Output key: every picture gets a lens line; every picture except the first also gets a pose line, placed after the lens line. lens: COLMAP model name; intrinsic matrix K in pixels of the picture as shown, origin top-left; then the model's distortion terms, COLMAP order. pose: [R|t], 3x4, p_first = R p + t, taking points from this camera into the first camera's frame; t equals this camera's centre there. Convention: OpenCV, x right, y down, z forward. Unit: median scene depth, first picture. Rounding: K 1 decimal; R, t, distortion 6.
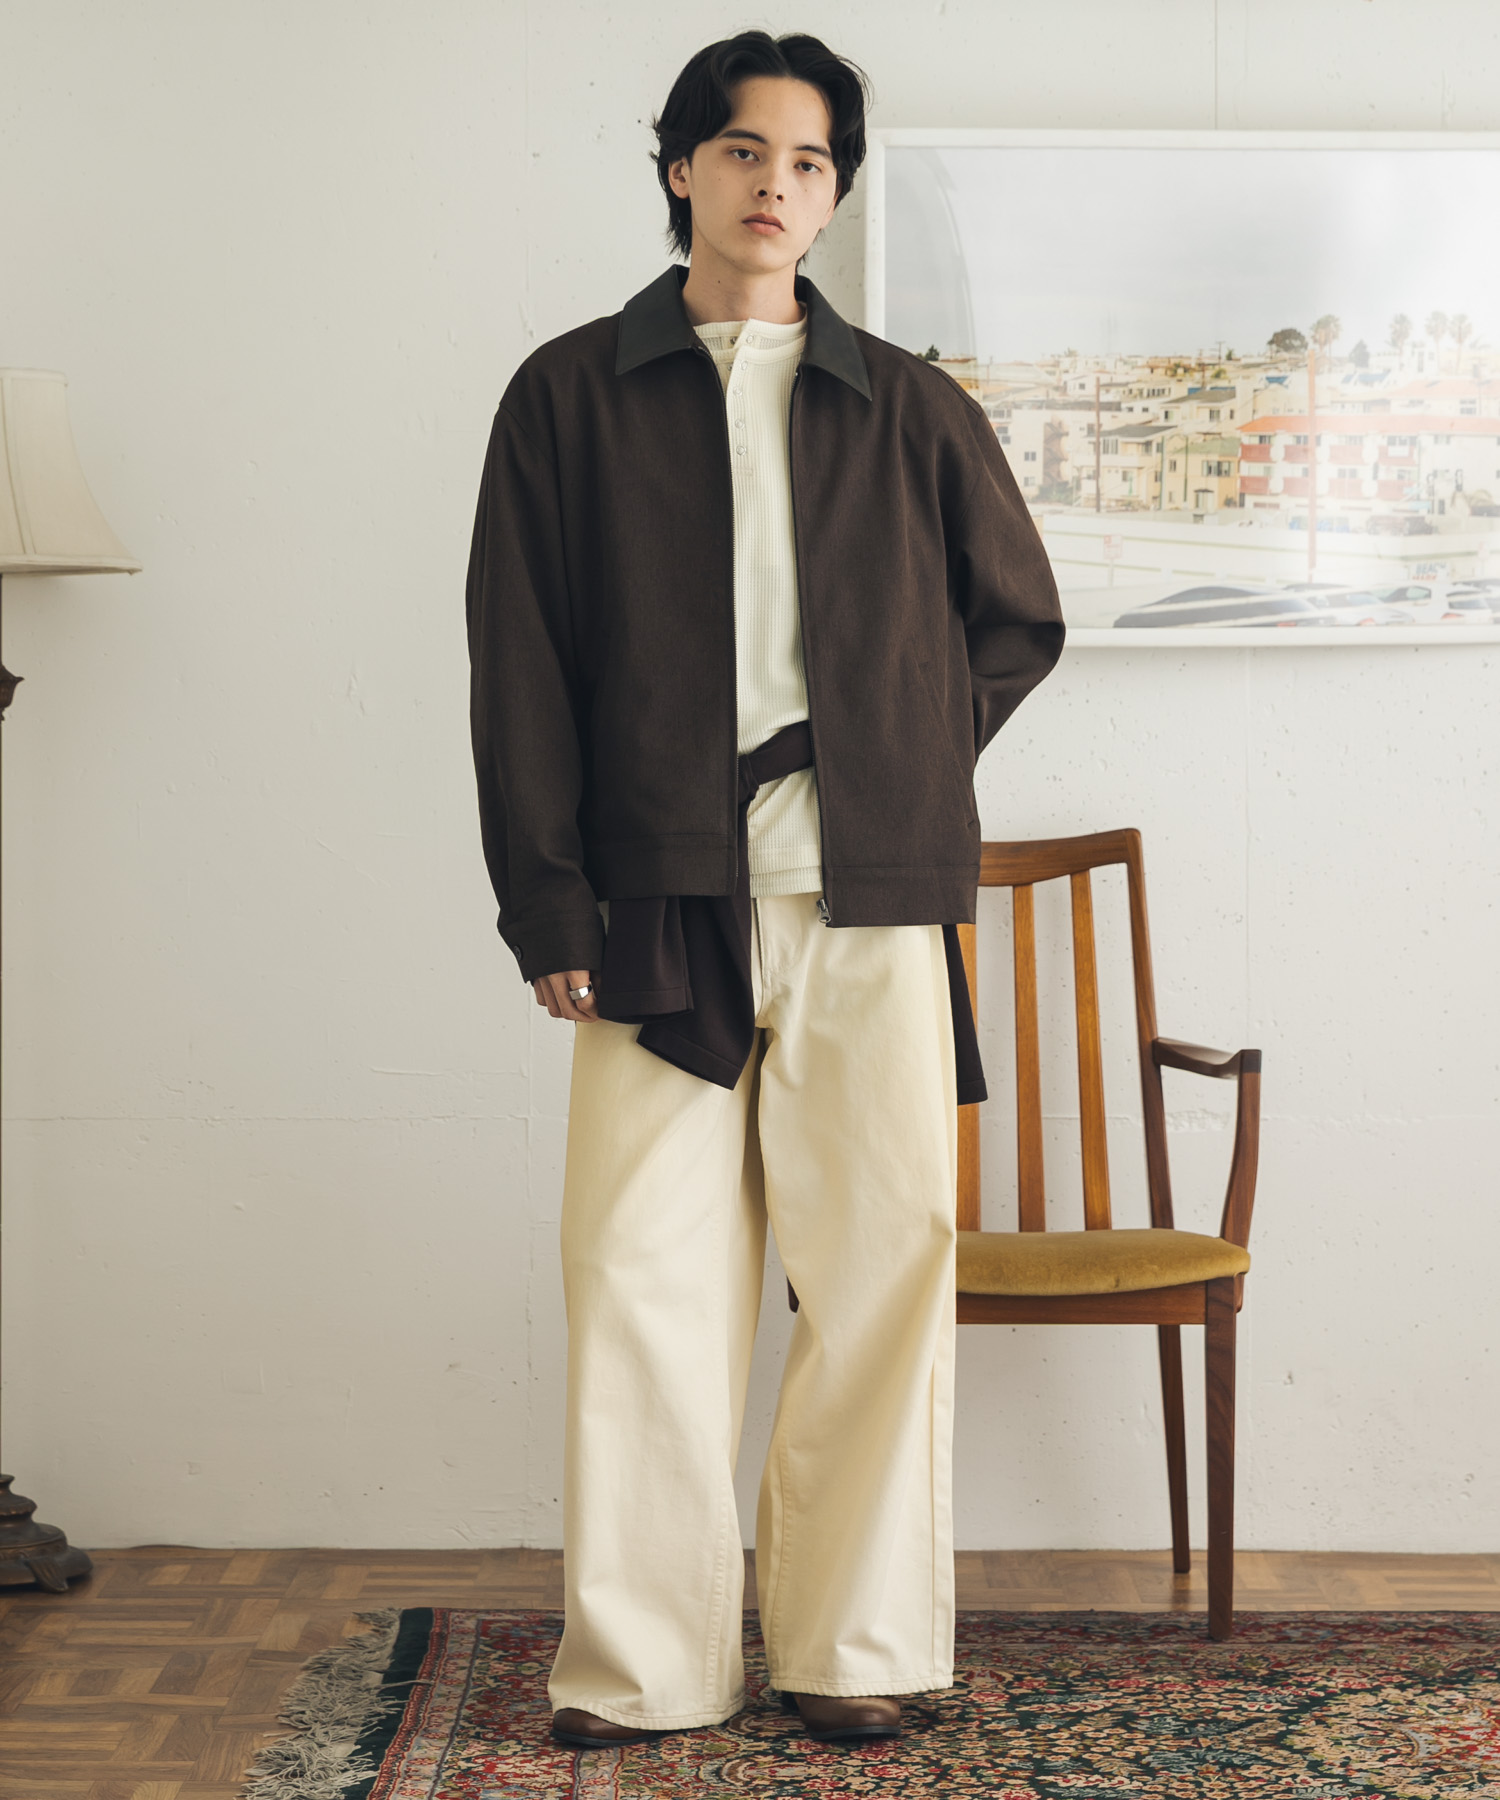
lens RADIAL K [[3605.9, 0, 750.9], [0, 3605.9, 861.7], [0, 0, 1]] dist [-0.021119, -0.067286]
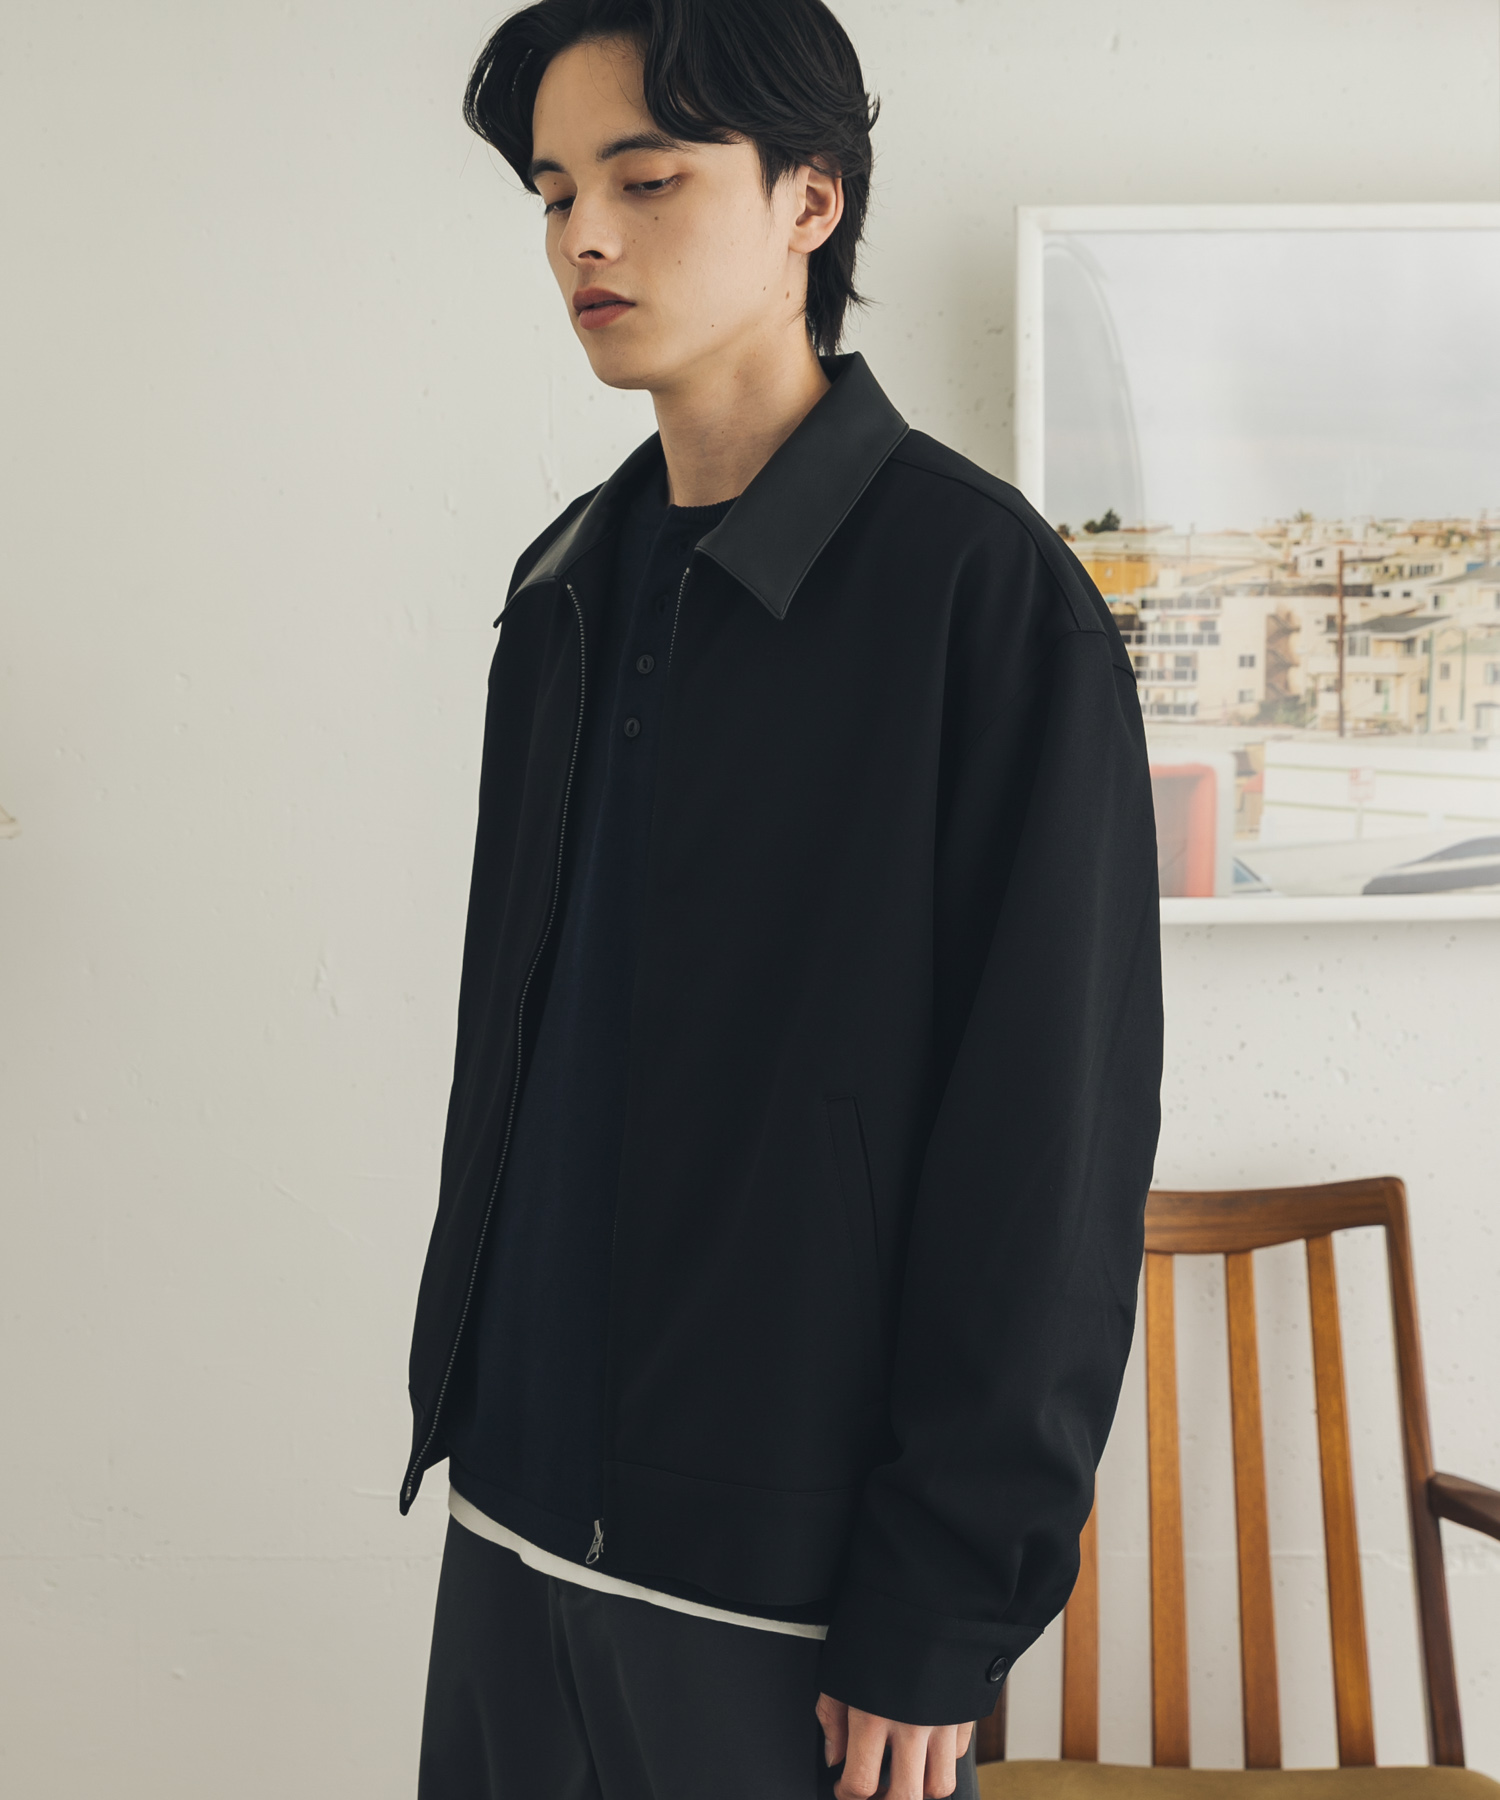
lens RADIAL K [[2705.6, 0, 789.7], [0, 2705.6, 822.5], [0, 0, 1]] dist [-0.019278, -0.061879]
pose [[0.999298, -0.007273, -0.036752, 0.005981], [0.007423, 0.999965, 0.003951, -0.082997], [0.036722, -0.004221, 0.999317, 0.457137]]
